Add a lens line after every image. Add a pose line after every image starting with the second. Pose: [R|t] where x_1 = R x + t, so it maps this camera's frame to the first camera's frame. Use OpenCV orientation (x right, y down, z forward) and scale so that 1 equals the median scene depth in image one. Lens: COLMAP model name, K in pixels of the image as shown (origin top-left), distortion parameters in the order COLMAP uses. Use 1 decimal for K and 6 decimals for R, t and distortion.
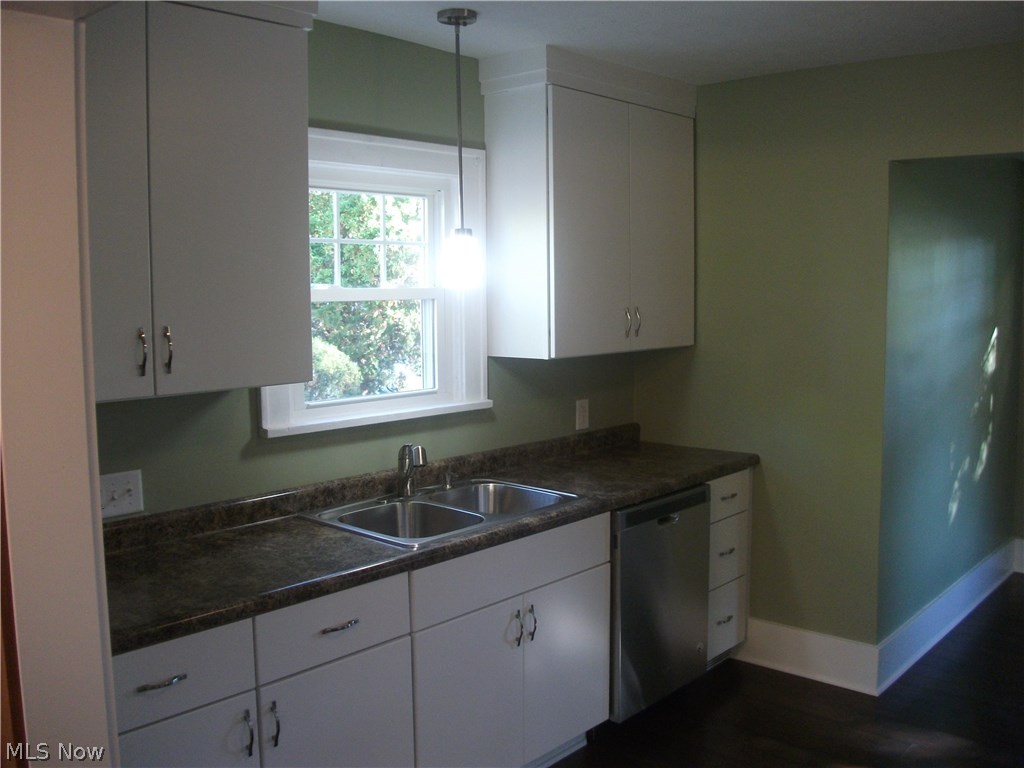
lens RADIAL K [[968.3, 0, 507.9], [0, 968.3, 368.8], [0, 0, 1]] dist [-0.152246, 0.089782]
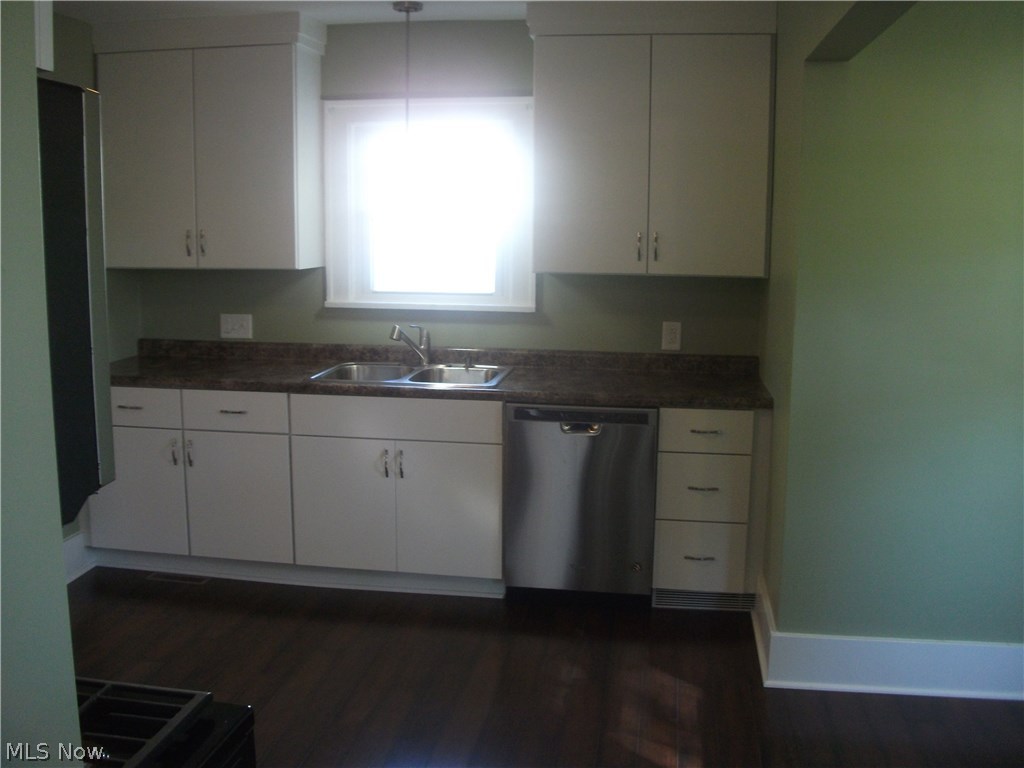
lens RADIAL K [[968.3, 0, 507.9], [0, 968.3, 368.8], [0, 0, 1]] dist [-0.152246, 0.089782]
pose [[0.532021, 0.136919, -0.835588, 1.025347], [-0.083448, 0.990514, 0.109173, -0.019595], [0.842609, 0.011646, 0.538399, 0.349179]]
